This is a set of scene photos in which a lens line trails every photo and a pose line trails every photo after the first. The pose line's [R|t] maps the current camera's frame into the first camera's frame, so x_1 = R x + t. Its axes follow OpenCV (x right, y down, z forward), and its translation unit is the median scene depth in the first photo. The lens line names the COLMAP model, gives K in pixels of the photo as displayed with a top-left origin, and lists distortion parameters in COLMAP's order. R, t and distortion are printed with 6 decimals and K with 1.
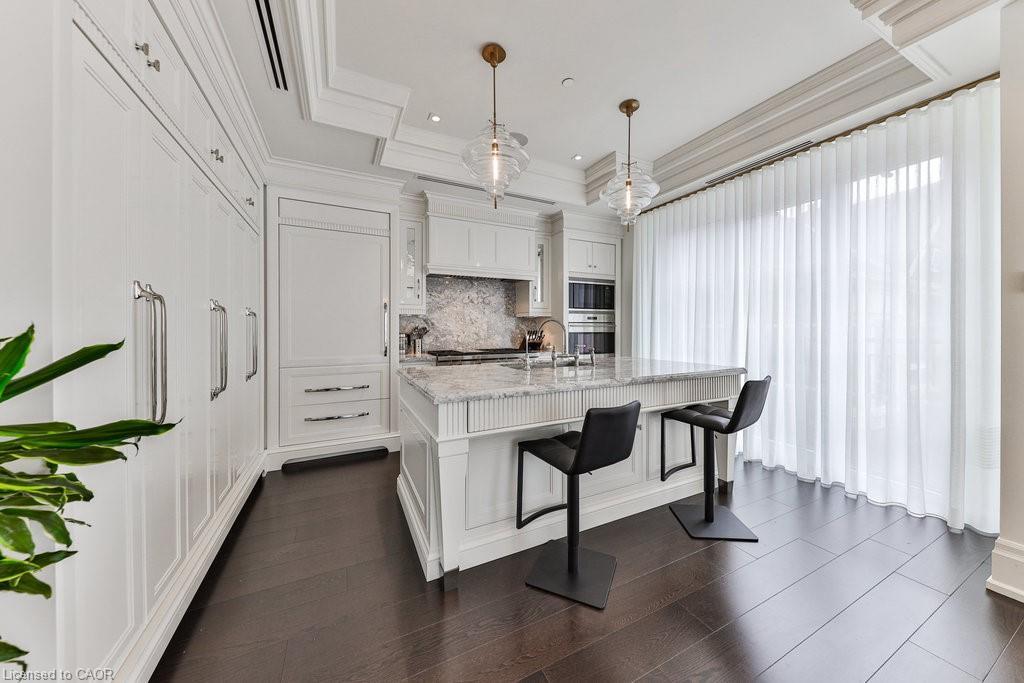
lens RADIAL K [[340.0, 0, 512.2], [0, 340.0, 332.3], [0, 0, 1]] dist [0.000859, -0.000028]
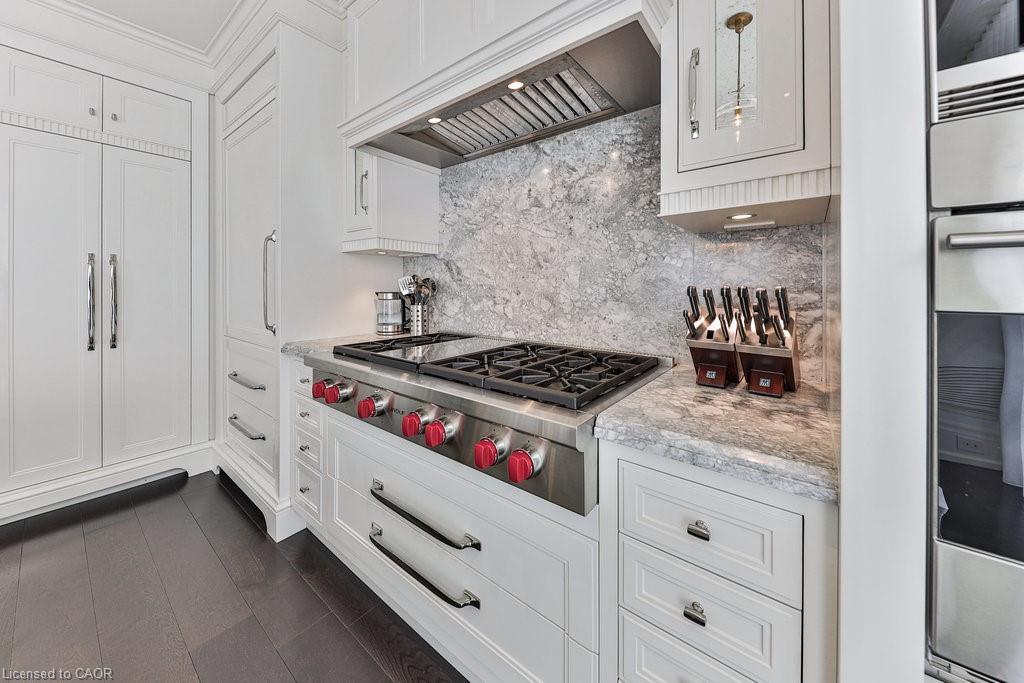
lens RADIAL K [[365.1, 0, 515.8], [0, 365.1, 289.0], [0, 0, 1]] dist [-0.000840, -0.000259]
pose [[0.433807, 0.008288, -0.900968, 0.276547], [-0.012533, 0.999916, 0.003163, -0.005589], [0.900919, 0.009919, 0.433874, 1.101921]]
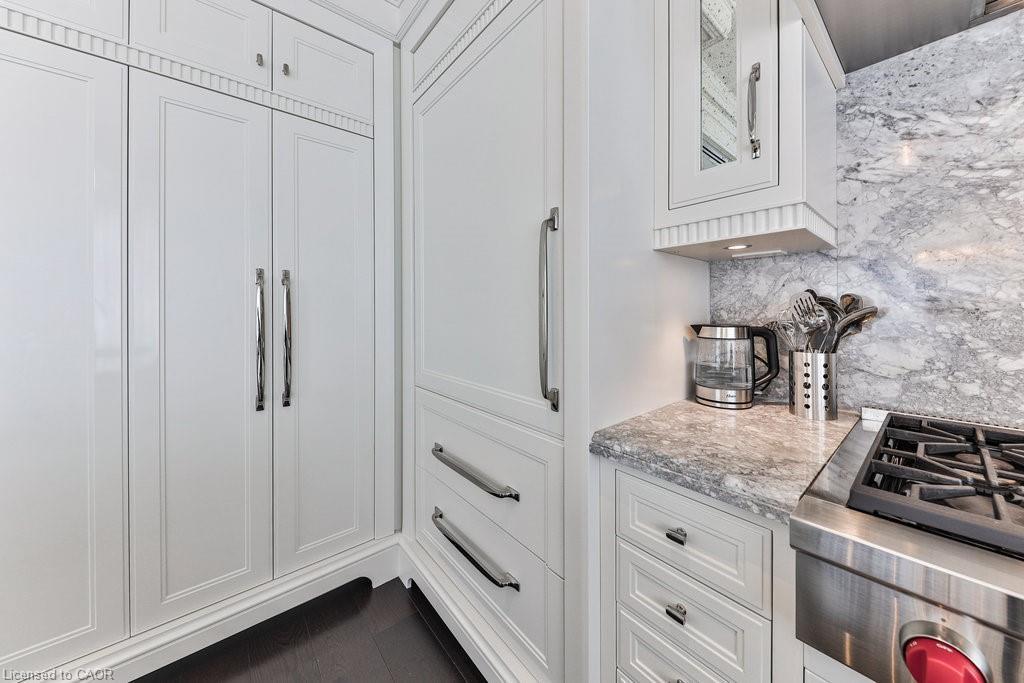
lens RADIAL K [[353.1, 0, 514.0], [0, 353.1, 313.8], [0, 0, 1]] dist [0.001177, -0.003865]
pose [[0.228612, 0.004575, -0.973507, -0.114830], [-0.004921, 0.999982, 0.003543, -0.005705], [0.973505, 0.003980, 0.228630, 0.919926]]
